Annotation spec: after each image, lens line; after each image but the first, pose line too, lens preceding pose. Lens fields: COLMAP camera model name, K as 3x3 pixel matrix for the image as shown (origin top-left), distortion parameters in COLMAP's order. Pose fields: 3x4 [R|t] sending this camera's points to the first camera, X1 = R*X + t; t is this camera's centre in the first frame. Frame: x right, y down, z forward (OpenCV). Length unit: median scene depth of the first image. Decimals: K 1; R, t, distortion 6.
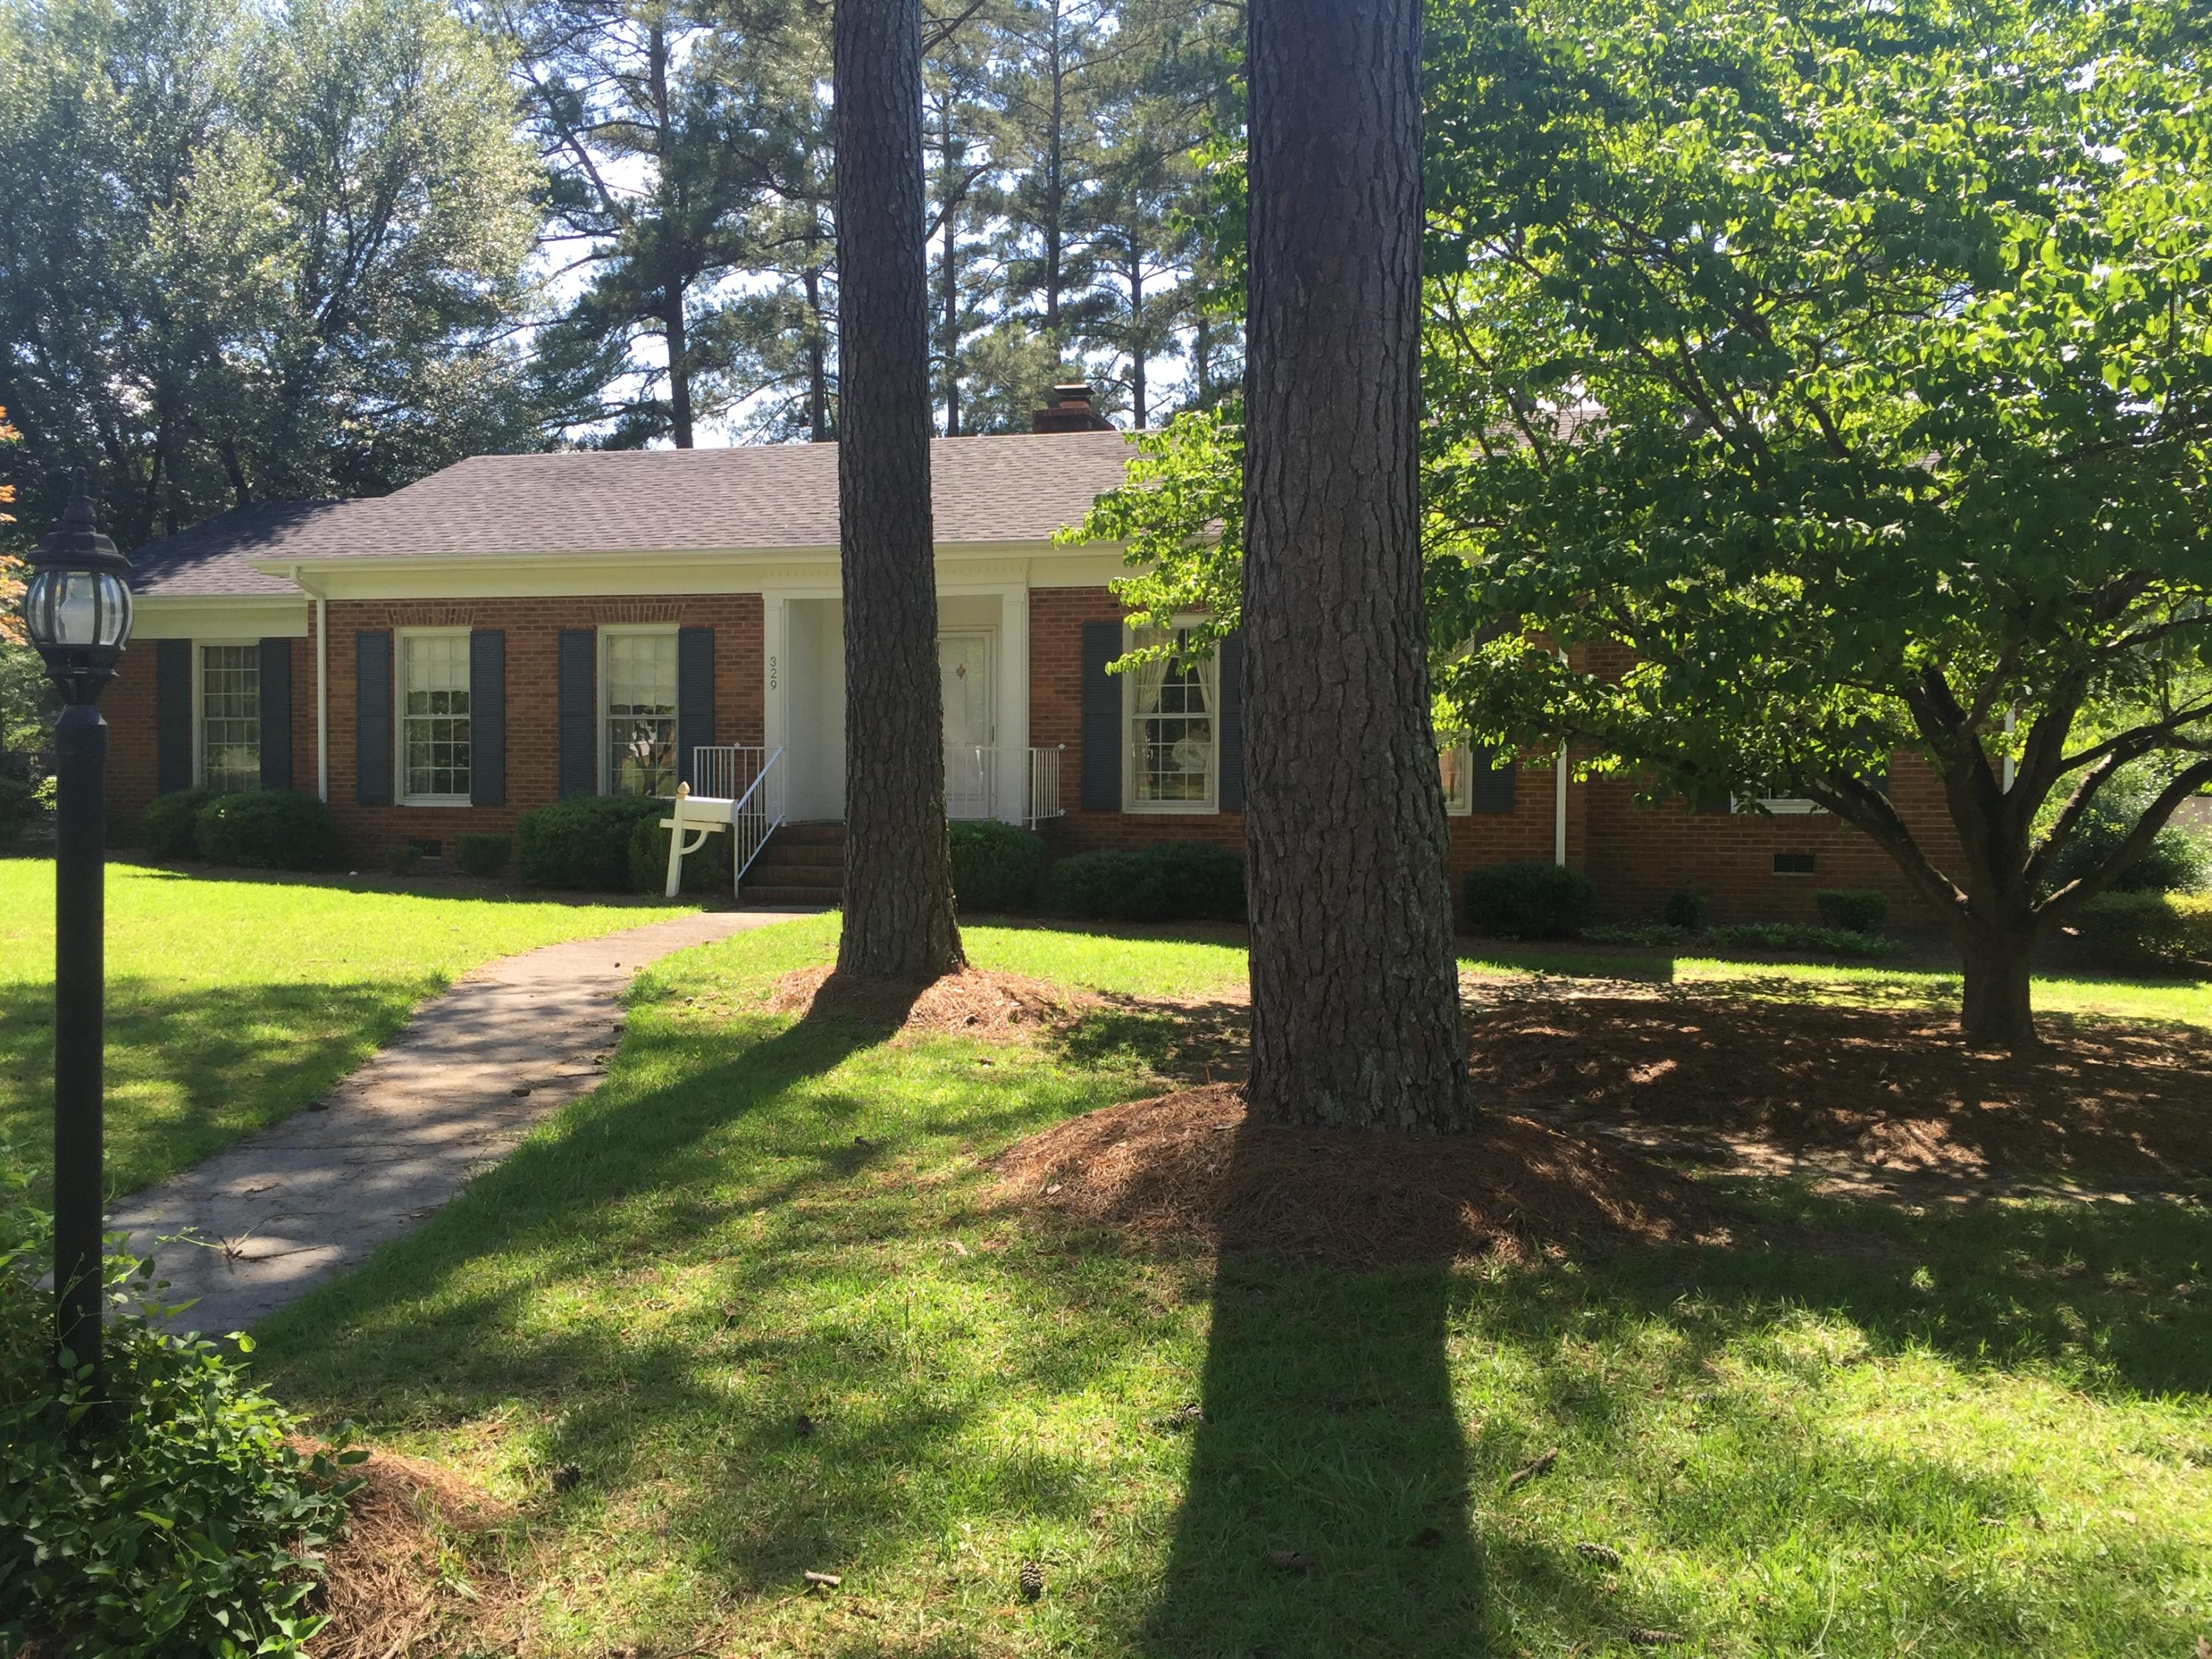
lens RADIAL K [[1890.8, 0, 1106.0], [0, 1890.8, 829.5], [0, 0, 1]] dist [-0.008120, -0.004074]
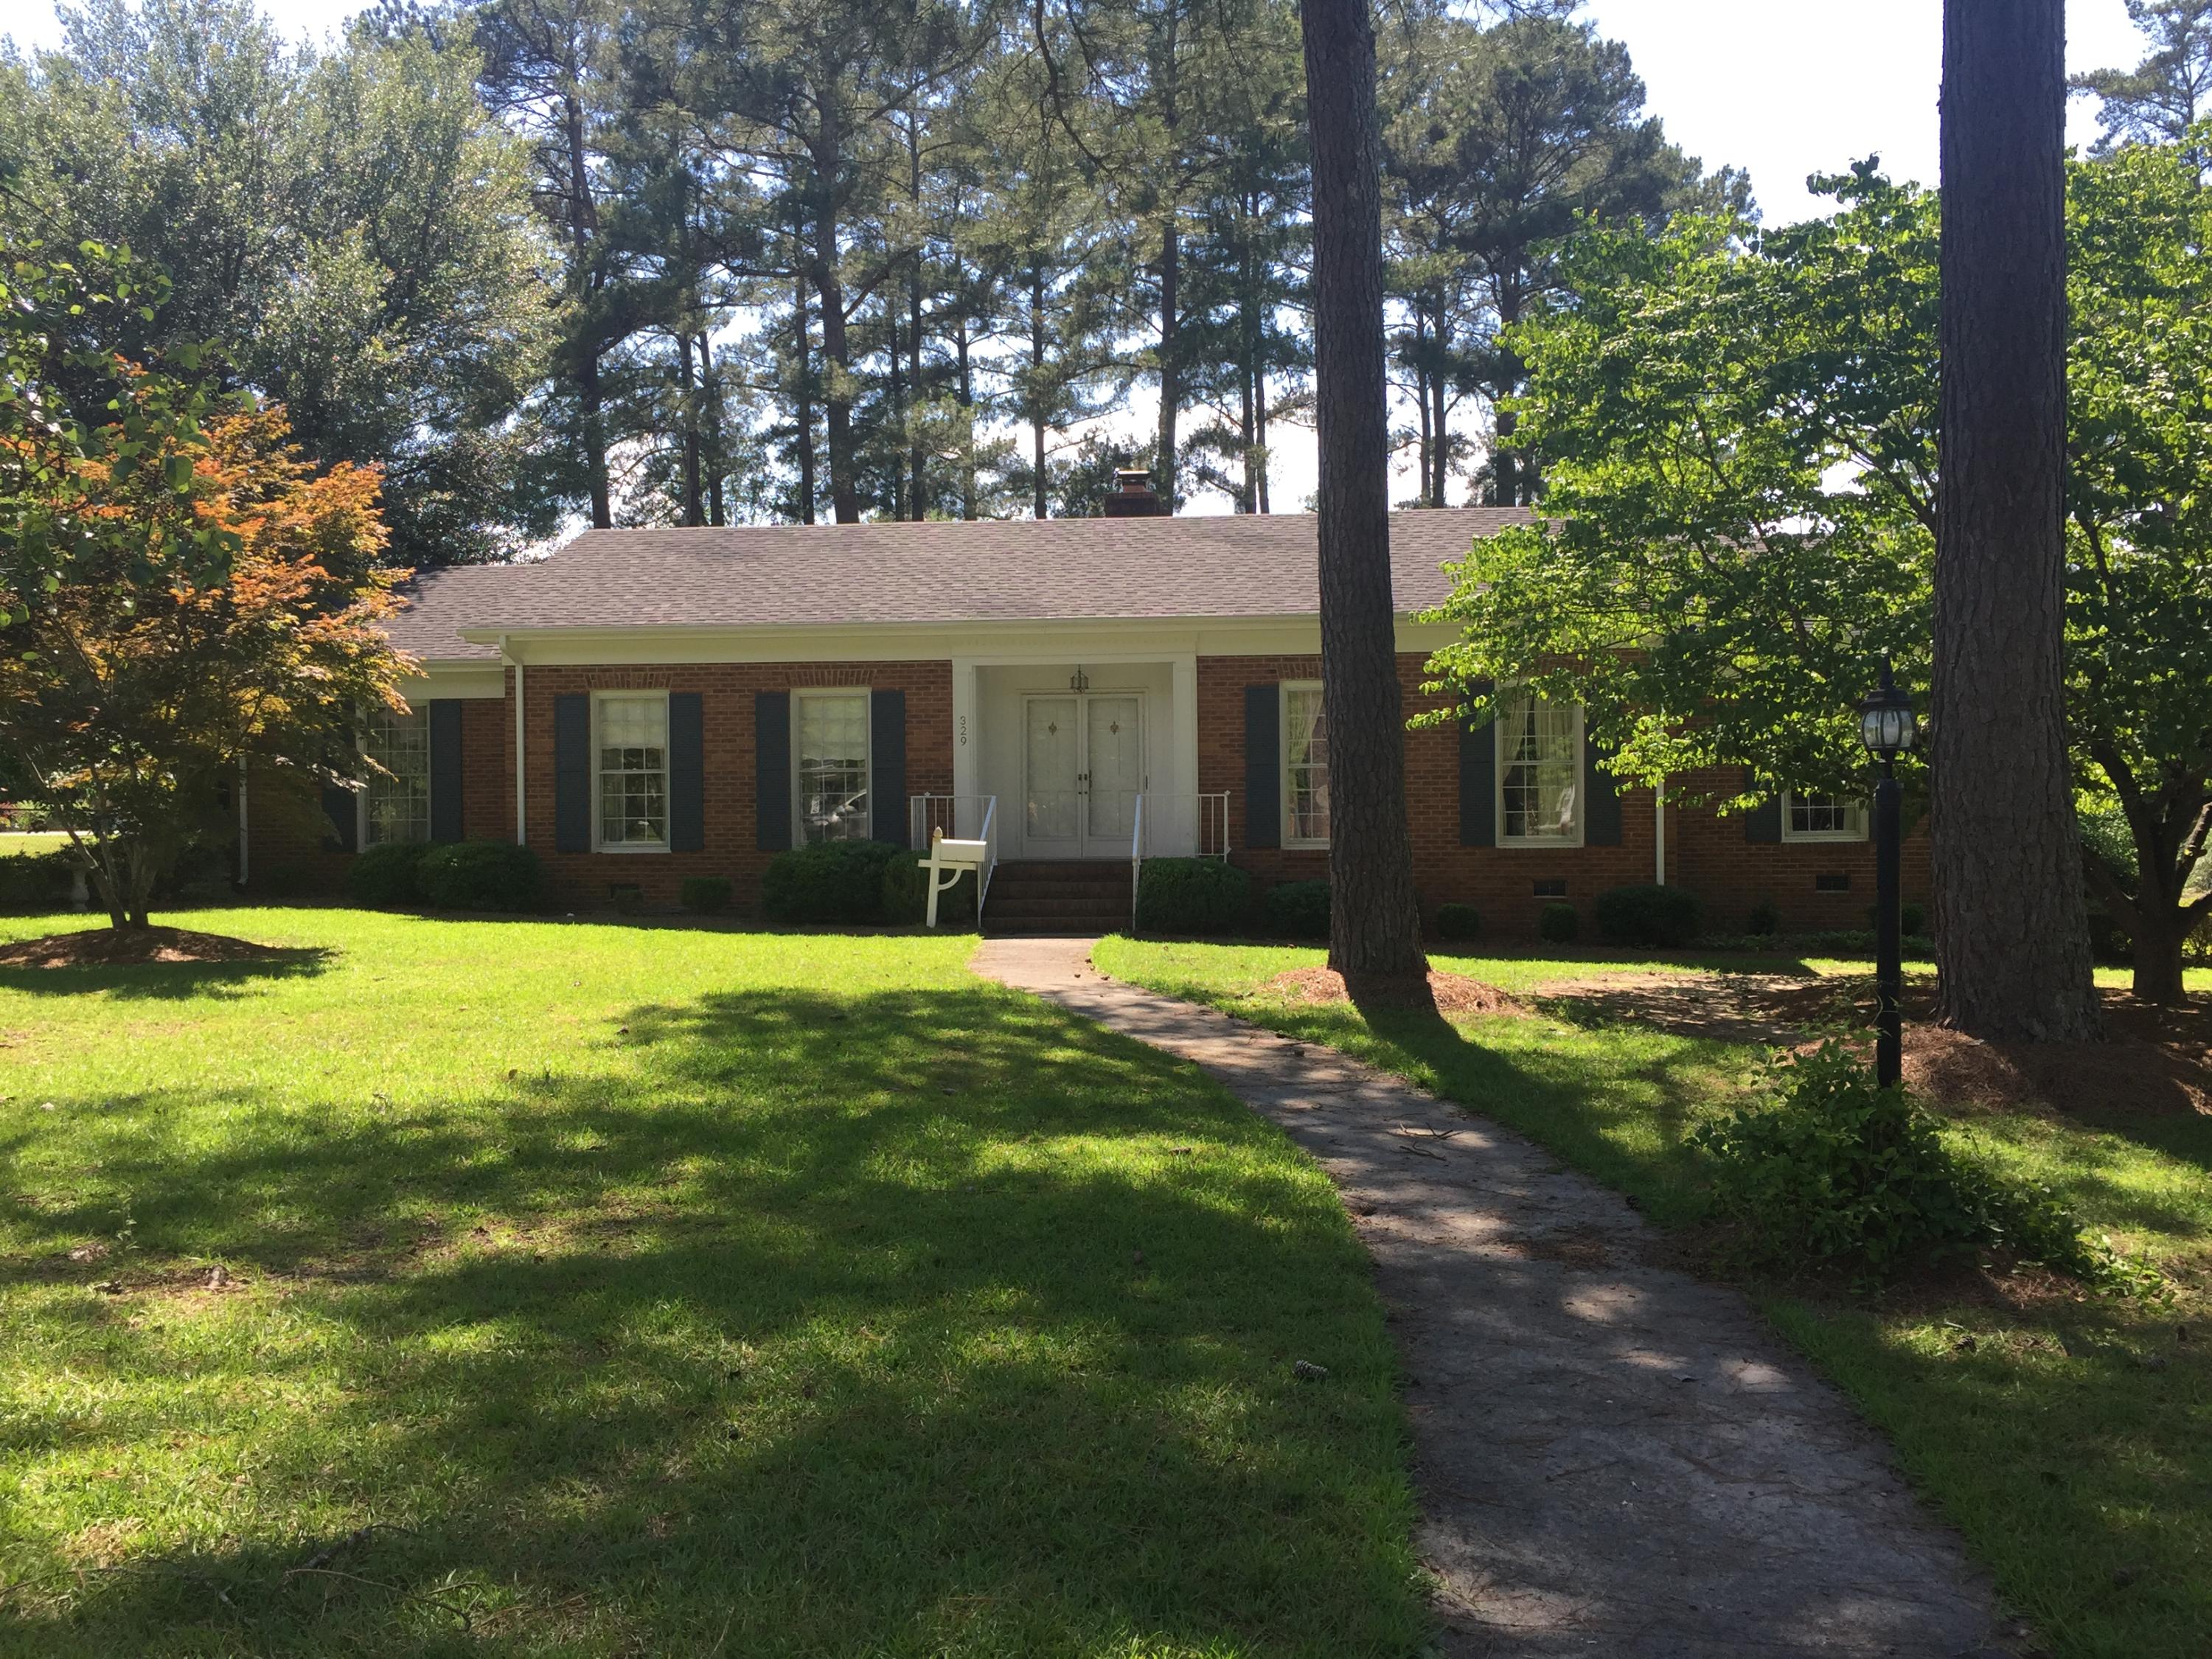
lens RADIAL K [[1859.2, 0, 1106.0], [0, 1859.2, 829.5], [0, 0, 1]] dist [0.016340, 0.001645]
pose [[0.990265, -0.014060, 0.138484, -0.235654], [0.017109, 0.999636, -0.020850, 0.001286], [-0.138141, 0.023016, 0.990145, -0.110977]]
